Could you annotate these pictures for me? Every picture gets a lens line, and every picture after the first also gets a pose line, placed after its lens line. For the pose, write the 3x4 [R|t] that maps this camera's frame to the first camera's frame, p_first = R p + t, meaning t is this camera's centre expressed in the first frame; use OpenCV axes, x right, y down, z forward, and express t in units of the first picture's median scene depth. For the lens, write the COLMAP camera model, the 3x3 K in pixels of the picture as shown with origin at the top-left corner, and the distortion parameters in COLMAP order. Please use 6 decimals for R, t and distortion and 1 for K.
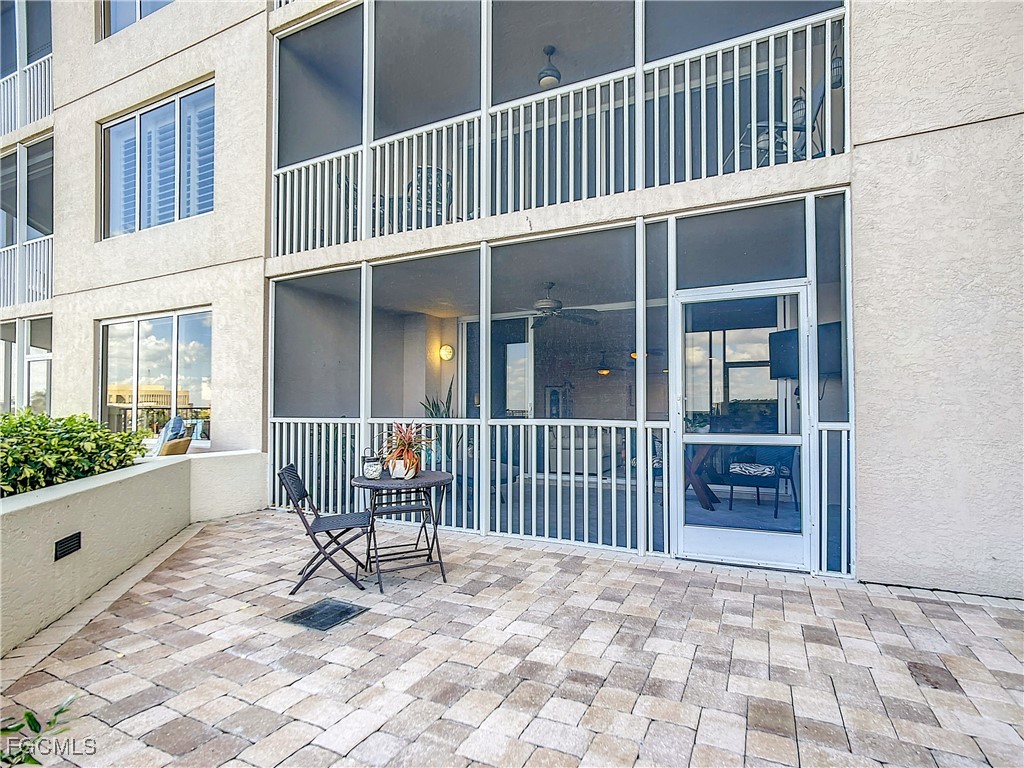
lens RADIAL K [[560.0, 0, 507.5], [0, 560.0, 407.3], [0, 0, 1]] dist [-0.000004, 0.001423]
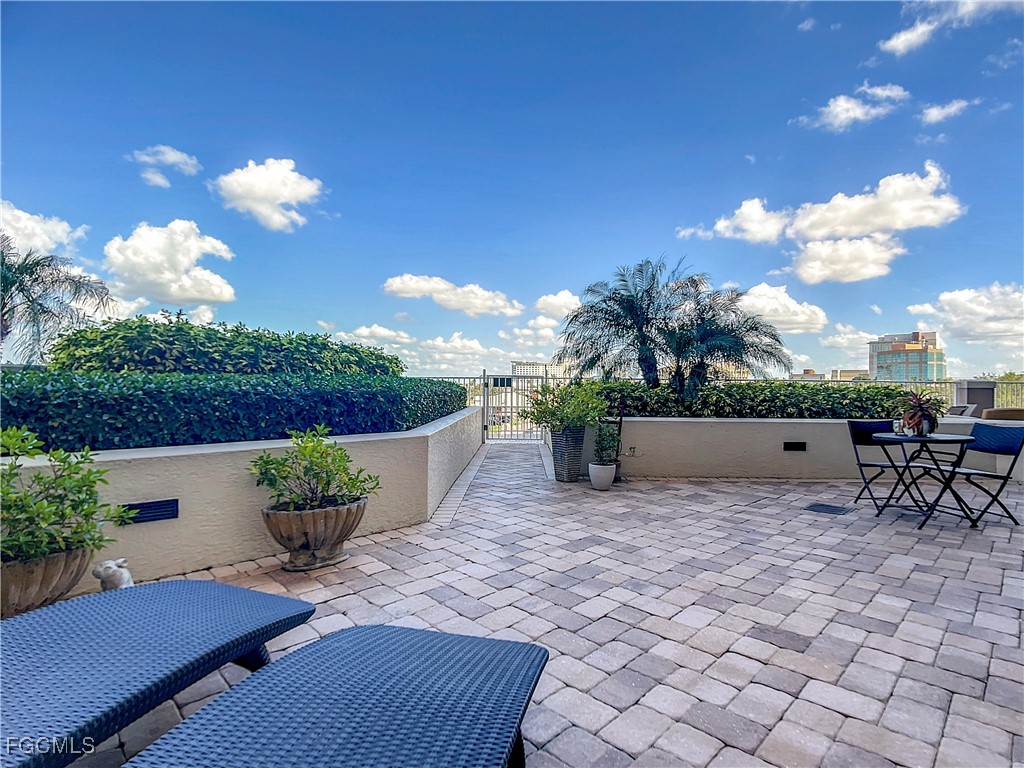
lens RADIAL K [[560.0, 0, 514.2], [0, 560.0, 380.3], [0, 0, 1]] dist [-0.000004, 0.001423]
pose [[-0.354974, -0.010537, -0.934817, 1.782311], [-0.002819, 0.999944, -0.010201, 0.023479], [0.934872, -0.000986, -0.354984, 0.859084]]
